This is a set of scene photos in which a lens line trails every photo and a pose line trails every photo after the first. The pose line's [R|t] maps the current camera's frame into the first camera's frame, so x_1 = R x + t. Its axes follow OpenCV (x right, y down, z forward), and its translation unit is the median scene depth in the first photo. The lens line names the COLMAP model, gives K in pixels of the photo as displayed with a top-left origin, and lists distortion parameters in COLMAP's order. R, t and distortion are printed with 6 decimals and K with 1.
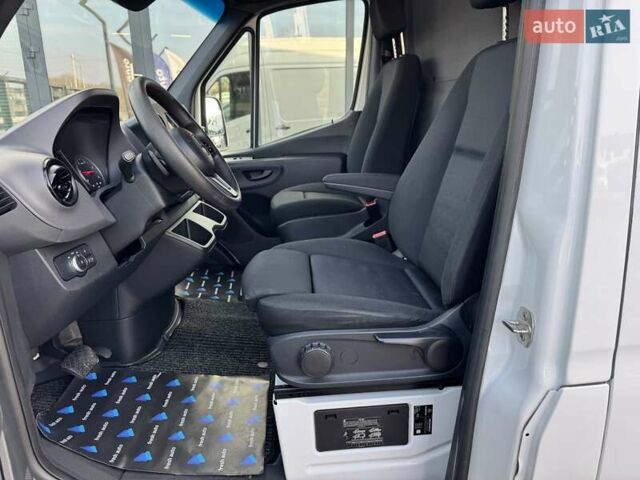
lens RADIAL K [[455.2, 0, 318.1], [0, 455.2, 236.6], [0, 0, 1]] dist [0.007032, -0.007718]
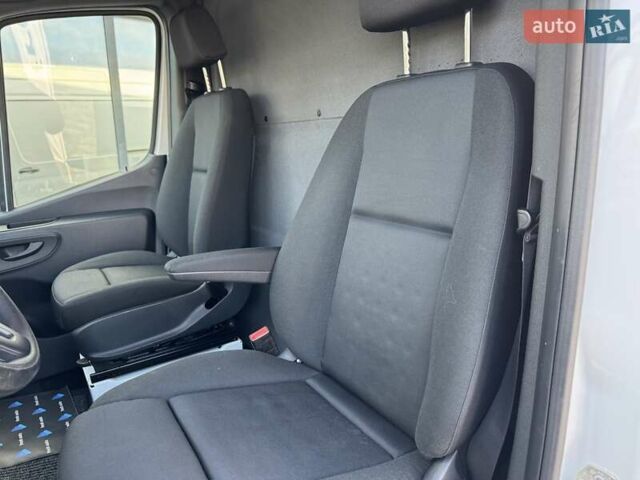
lens RADIAL K [[440.3, 0, 320.0], [0, 440.3, 240.0], [0, 0, 1]] dist [0.074298, -0.082375]
pose [[0.872357, -0.107264, 0.476957, -0.094128], [0.137244, 0.990132, -0.028347, -0.116642], [-0.469210, 0.090188, 0.878469, 0.337116]]
